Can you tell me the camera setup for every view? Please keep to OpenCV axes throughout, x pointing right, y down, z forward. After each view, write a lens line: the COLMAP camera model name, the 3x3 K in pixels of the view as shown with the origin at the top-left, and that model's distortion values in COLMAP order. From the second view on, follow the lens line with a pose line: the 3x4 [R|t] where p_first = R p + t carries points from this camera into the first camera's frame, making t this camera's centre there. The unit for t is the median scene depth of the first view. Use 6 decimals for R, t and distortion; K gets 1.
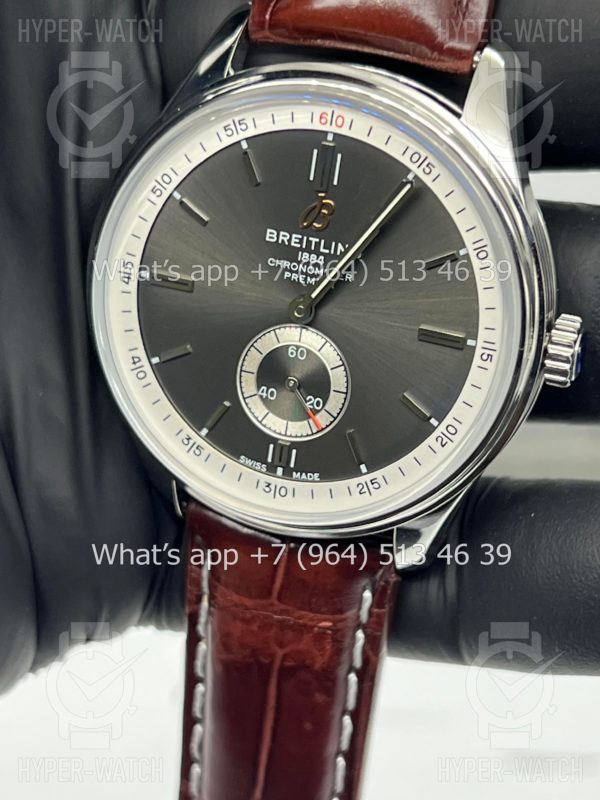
lens RADIAL K [[1912.6, 0, 300.0], [0, 1912.6, 400.0], [0, 0, 1]] dist [0.303433, -0.453815]
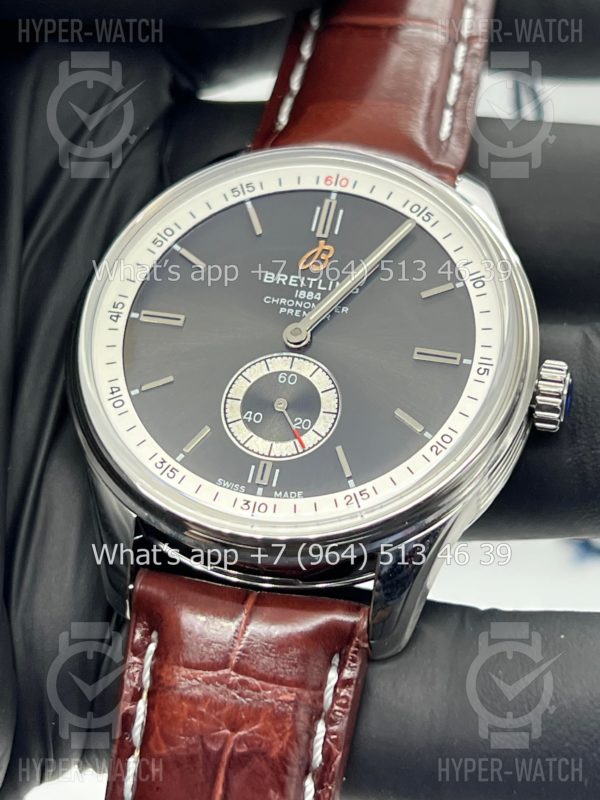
lens RADIAL K [[1912.6, 0, 300.0], [0, 1912.6, 400.0], [0, 0, 1]] dist [0.303433, -0.453815]
pose [[0.980224, 0.142372, 0.137446, -0.129860], [-0.024422, 0.776273, -0.629923, 0.608538], [-0.196379, 0.614109, 0.764399, 0.248651]]
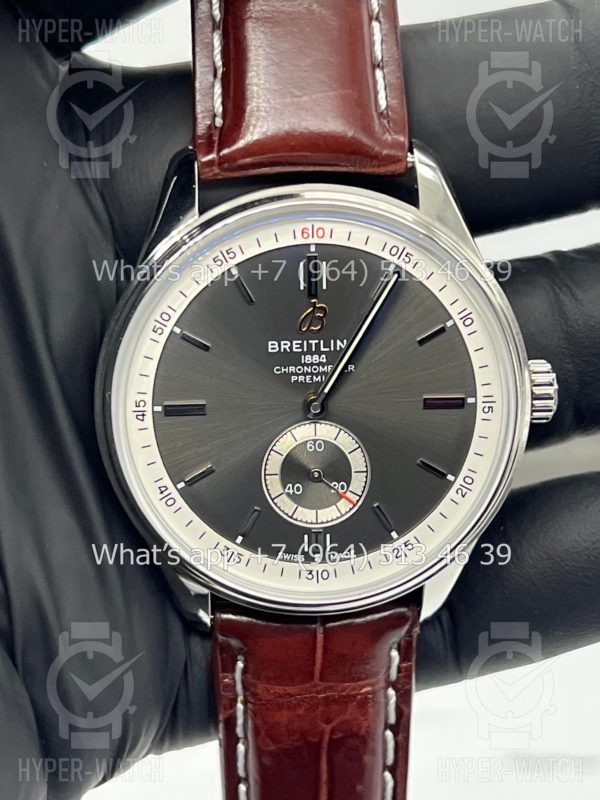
lens RADIAL K [[1912.6, 0, 300.0], [0, 1912.6, 400.0], [0, 0, 1]] dist [0.303433, -0.453815]
pose [[0.919911, -0.216193, 0.327145, -0.362236], [0.237366, 0.971080, -0.025723, -0.024253], [-0.312123, 0.101316, 0.944624, -0.033834]]
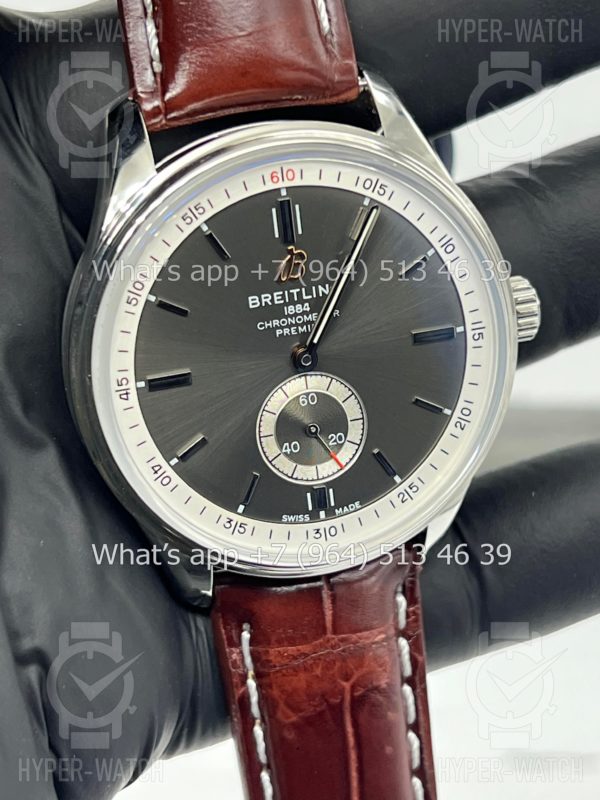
lens RADIAL K [[1912.6, 0, 300.0], [0, 1912.6, 400.0], [0, 0, 1]] dist [0.303433, -0.453815]
pose [[0.812425, -0.360229, 0.458476, -0.480605], [0.364483, 0.927514, 0.082888, -0.112184], [-0.455101, 0.099766, 0.884833, 0.085398]]
